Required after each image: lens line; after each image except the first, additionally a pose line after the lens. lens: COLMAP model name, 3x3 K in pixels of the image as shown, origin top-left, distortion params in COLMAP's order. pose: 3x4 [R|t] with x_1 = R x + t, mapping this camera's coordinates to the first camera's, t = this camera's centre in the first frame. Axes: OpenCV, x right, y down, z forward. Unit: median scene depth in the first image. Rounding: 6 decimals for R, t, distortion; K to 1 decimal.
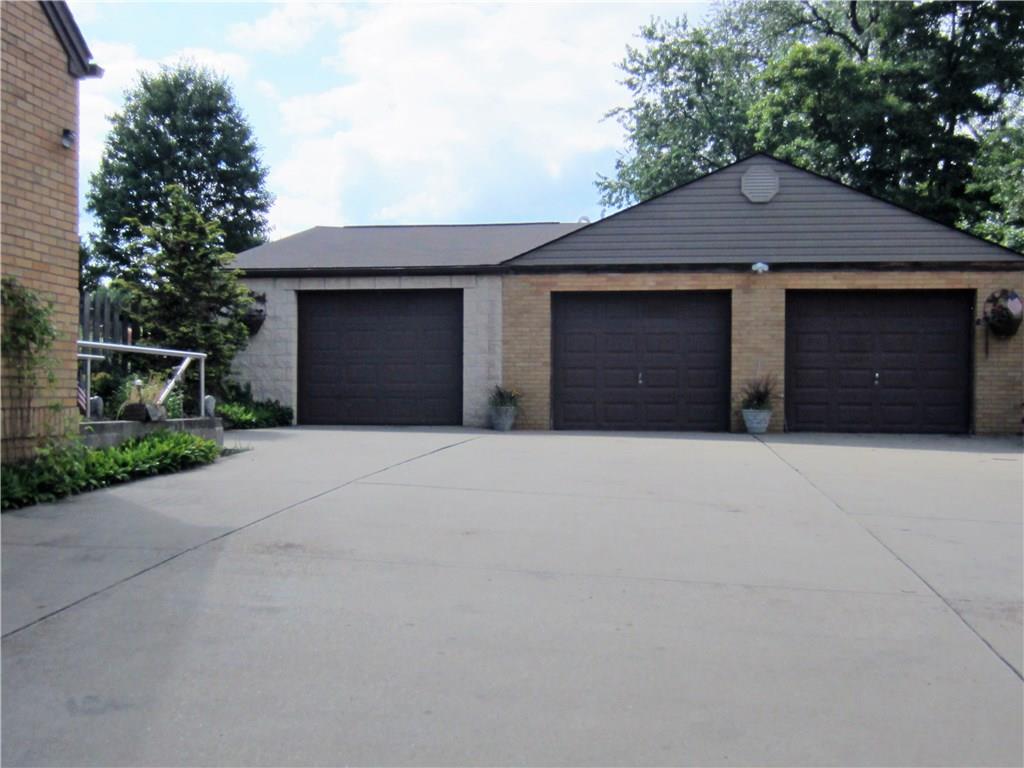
lens RADIAL K [[1132.6, 0, 511.2], [0, 1132.6, 390.9], [0, 0, 1]] dist [-0.035328, 0.045601]
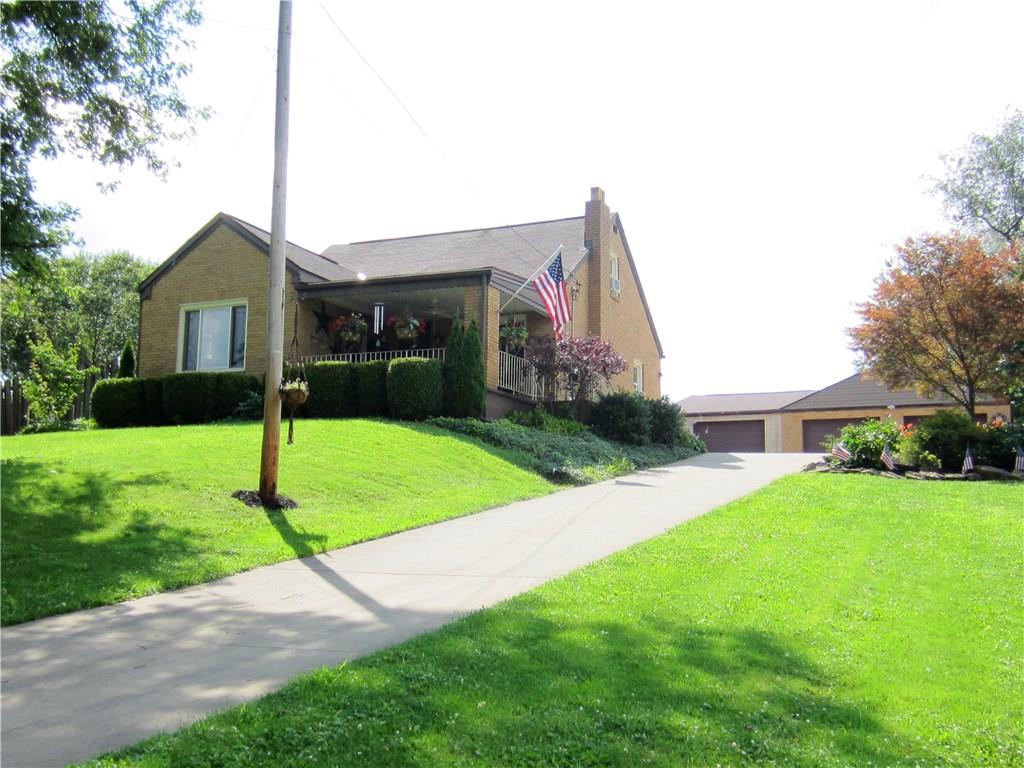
lens RADIAL K [[1132.6, 0, 511.2], [0, 1132.6, 390.9], [0, 0, 1]] dist [-0.035328, 0.045601]
pose [[0.965787, -0.030712, -0.257513, 0.057110], [-0.007511, 0.989234, -0.146152, 0.200766], [0.259229, 0.143086, 0.955158, -1.414340]]
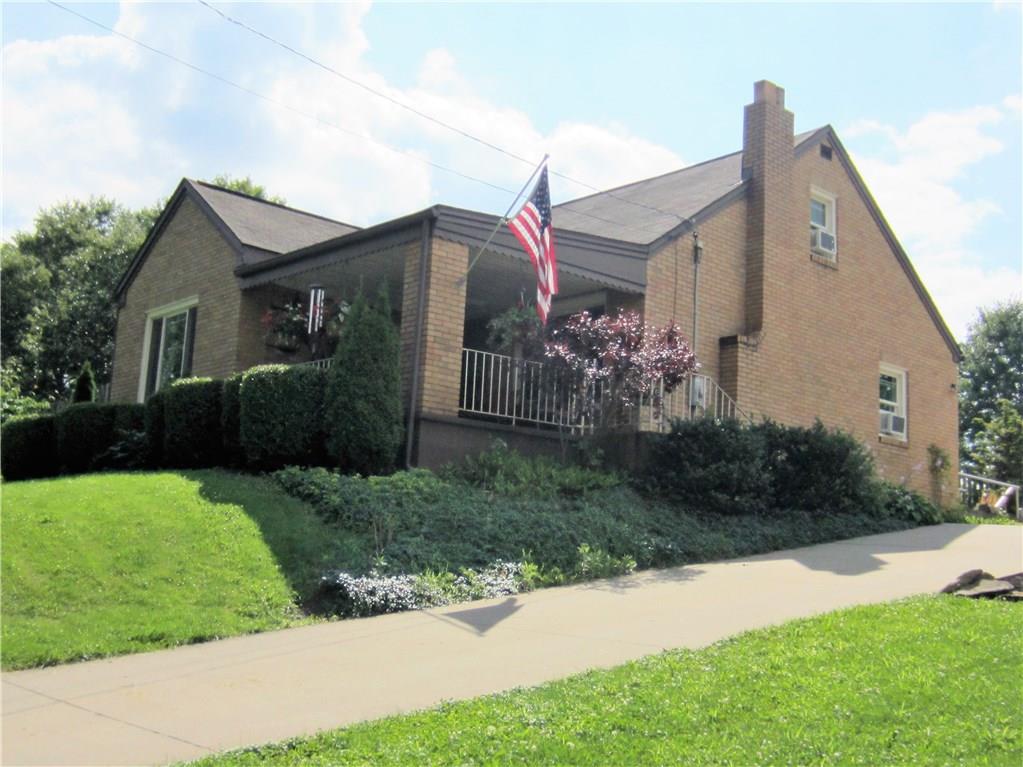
lens RADIAL K [[1131.5, 0, 510.7], [0, 1131.5, 390.4], [0, 0, 1]] dist [-0.035328, 0.045601]
pose [[0.758414, -0.070269, -0.647974, 0.222700], [-0.049132, 0.985179, -0.164342, 0.111509], [0.649919, 0.156475, 0.743721, -0.697469]]
